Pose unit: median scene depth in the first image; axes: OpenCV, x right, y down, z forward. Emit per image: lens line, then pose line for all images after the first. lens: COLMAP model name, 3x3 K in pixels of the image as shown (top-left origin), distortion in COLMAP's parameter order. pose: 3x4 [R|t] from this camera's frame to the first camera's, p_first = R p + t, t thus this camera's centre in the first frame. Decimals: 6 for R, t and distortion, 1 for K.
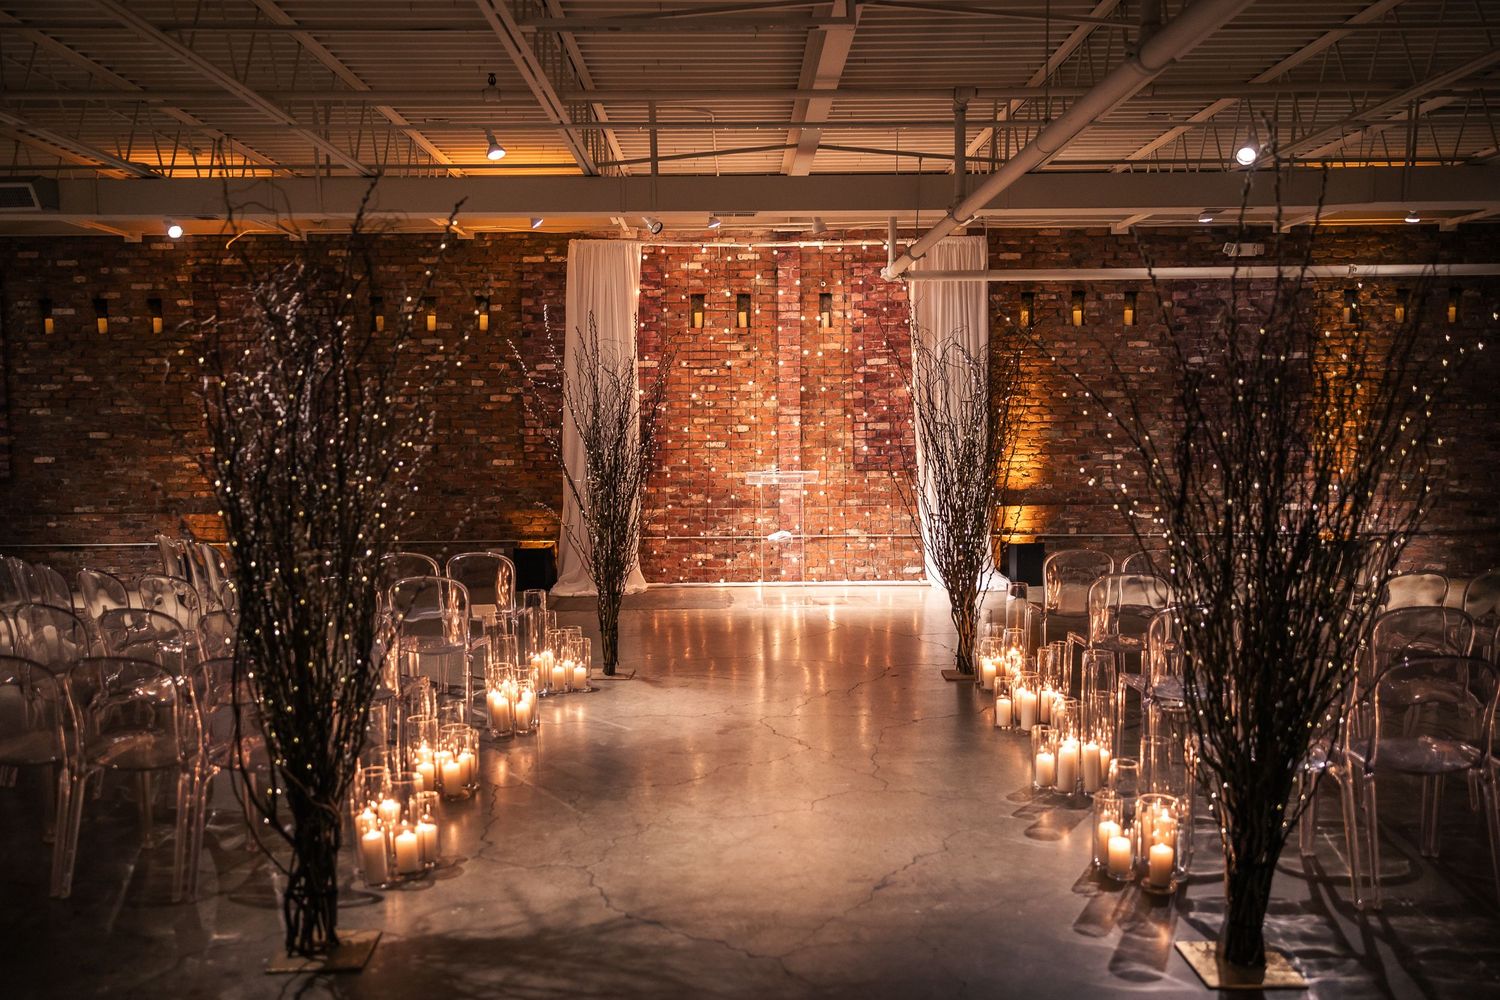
lens RADIAL K [[1198.1, 0, 750.7], [0, 1198.1, 504.5], [0, 0, 1]] dist [0.005956, 0.010933]
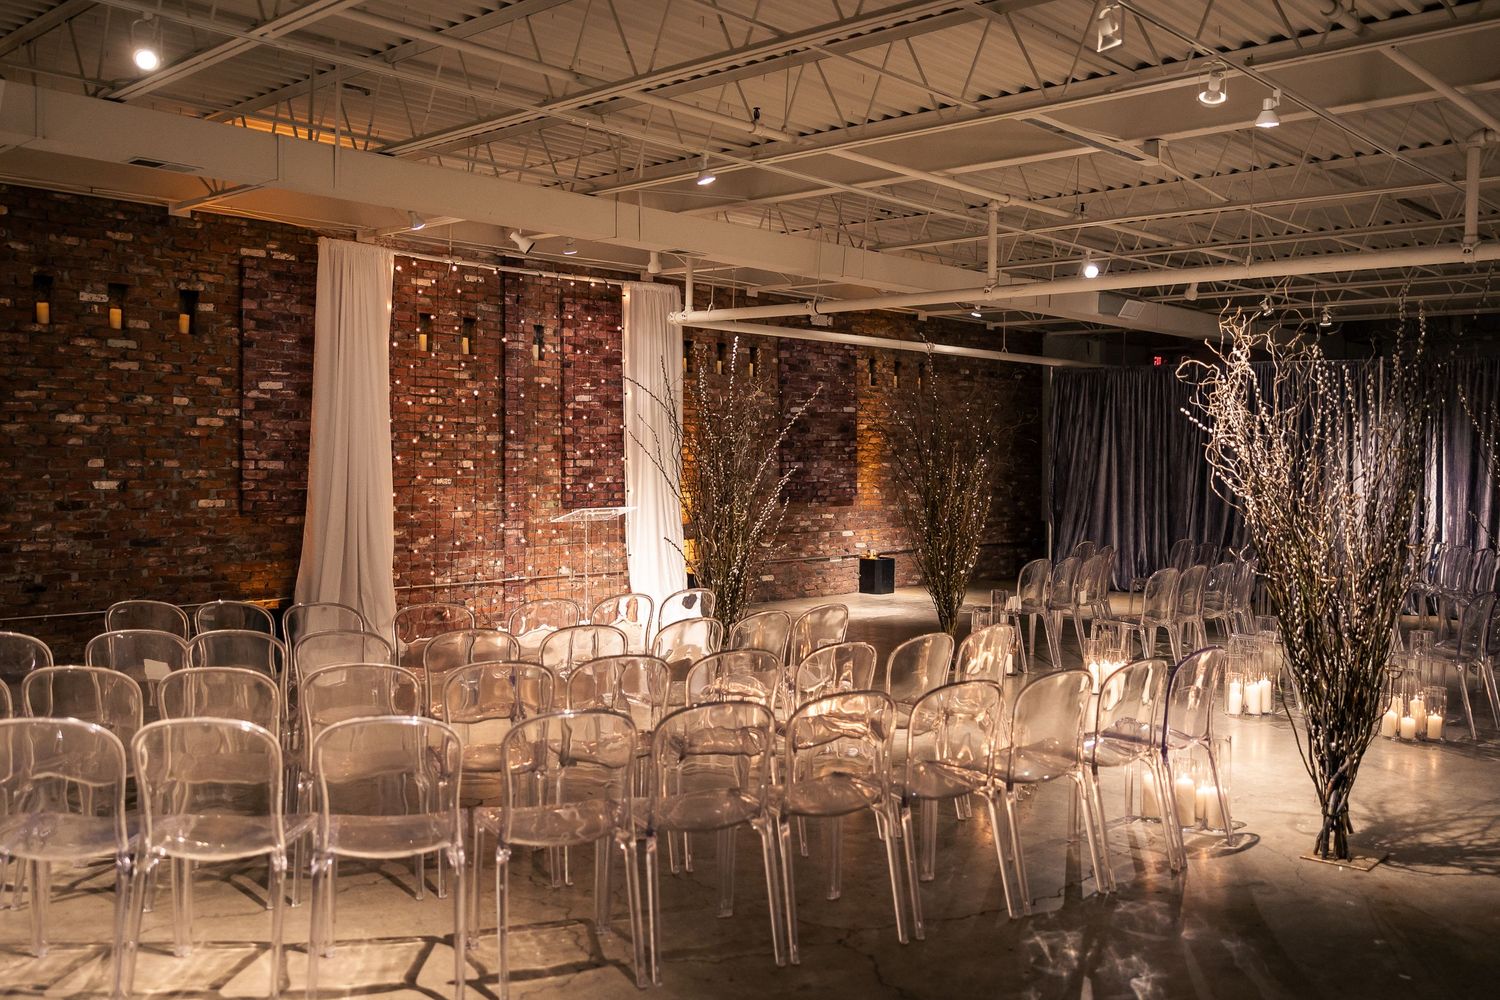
lens RADIAL K [[1346.5, 0, 751.2], [0, 1346.5, 493.8], [0, 0, 1]] dist [0.009835, 0.008040]
pose [[0.685648, -0.004131, 0.727921, -0.610850], [0.034524, 0.999043, -0.026849, -0.005292], [-0.727114, 0.043540, 0.685135, 0.136097]]
